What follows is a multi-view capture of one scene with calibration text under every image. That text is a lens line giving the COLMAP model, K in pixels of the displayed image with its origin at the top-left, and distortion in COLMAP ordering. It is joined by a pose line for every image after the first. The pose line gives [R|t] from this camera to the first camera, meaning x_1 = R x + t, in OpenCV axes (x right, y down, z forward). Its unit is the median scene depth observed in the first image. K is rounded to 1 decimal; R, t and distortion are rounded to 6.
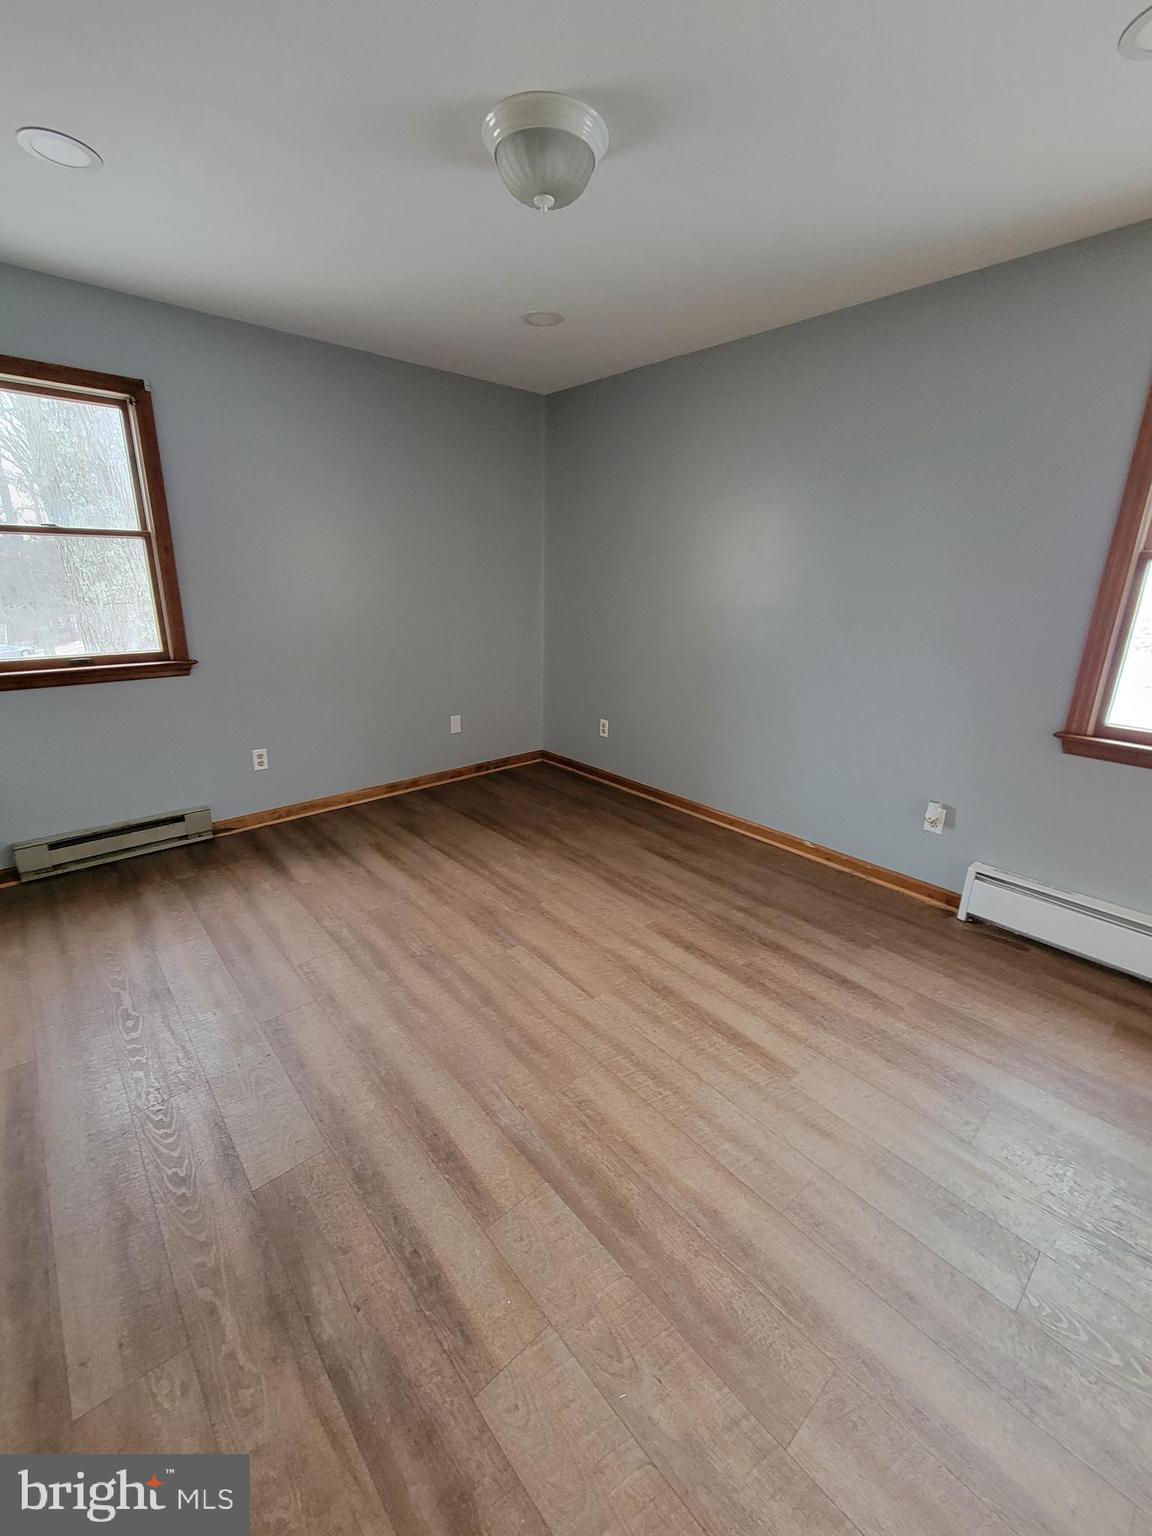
lens RADIAL K [[629.6, 0, 569.1], [0, 629.6, 754.8], [0, 0, 1]] dist [-0.001404, -0.000200]
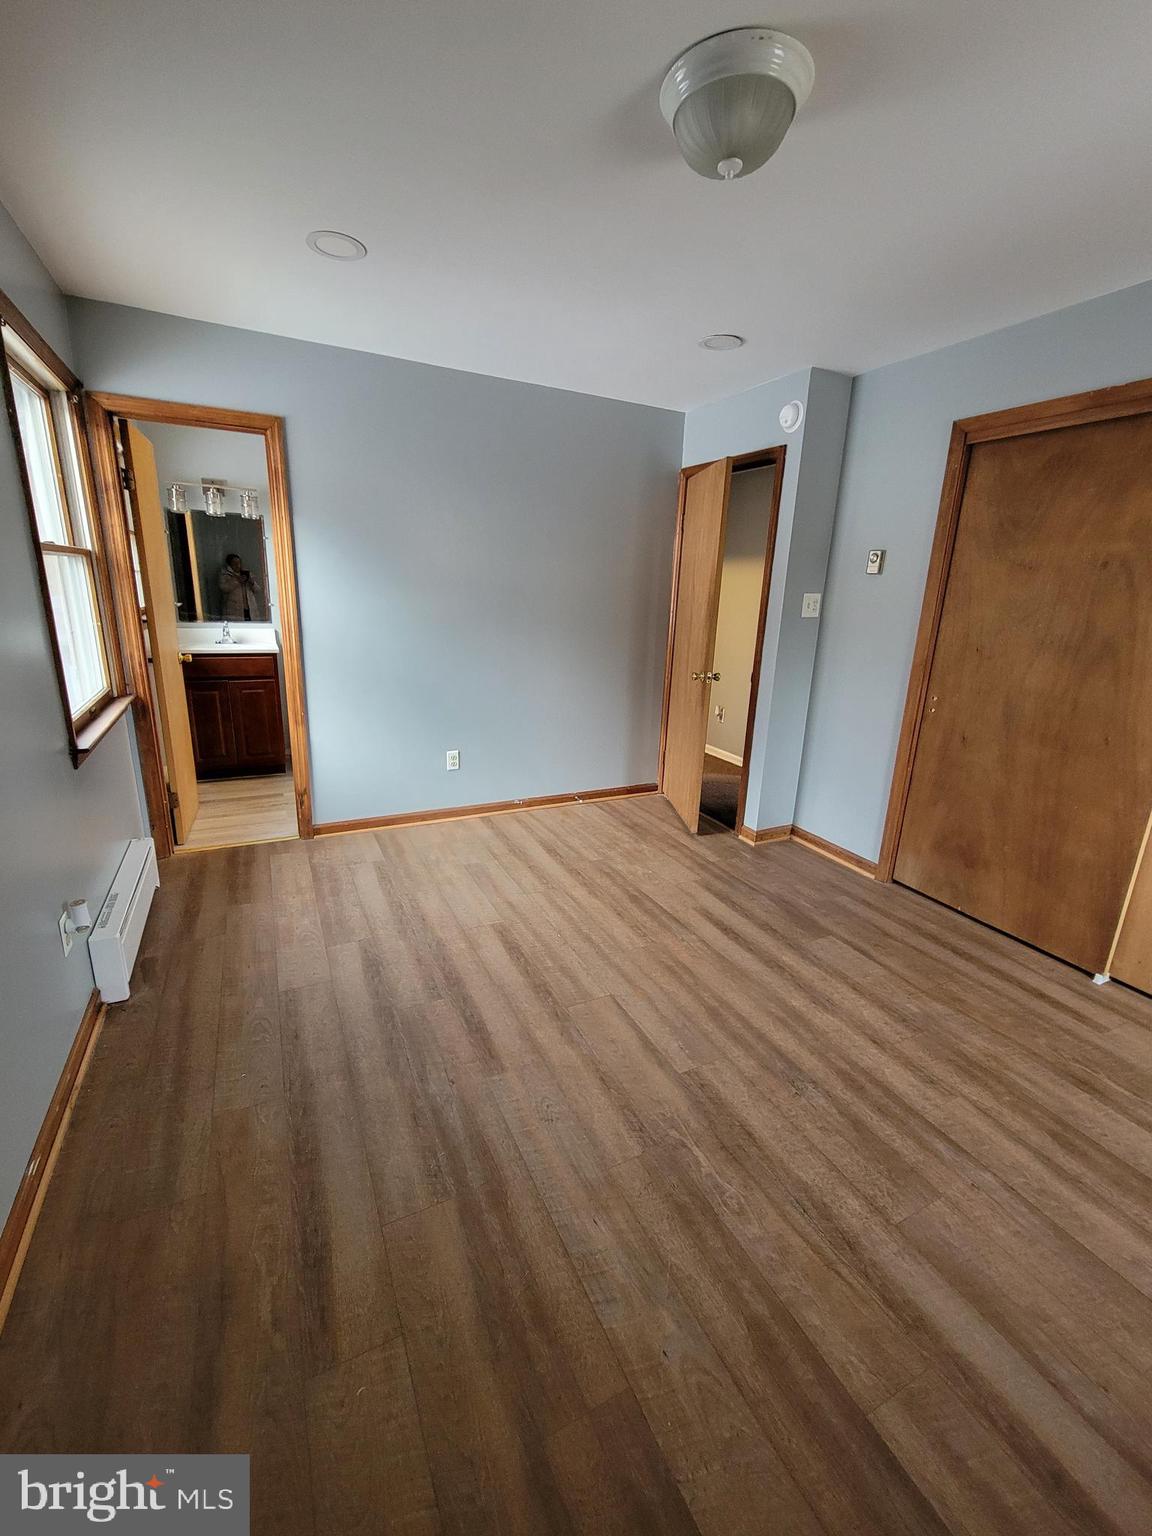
lens RADIAL K [[629.6, 0, 569.1], [0, 629.6, 754.8], [0, 0, 1]] dist [-0.001404, -0.000200]
pose [[-0.963461, -0.116404, 0.241233, -0.096500], [0.027554, 0.852778, 0.521546, -0.483409], [-0.266428, 0.509136, -0.818411, 1.596923]]
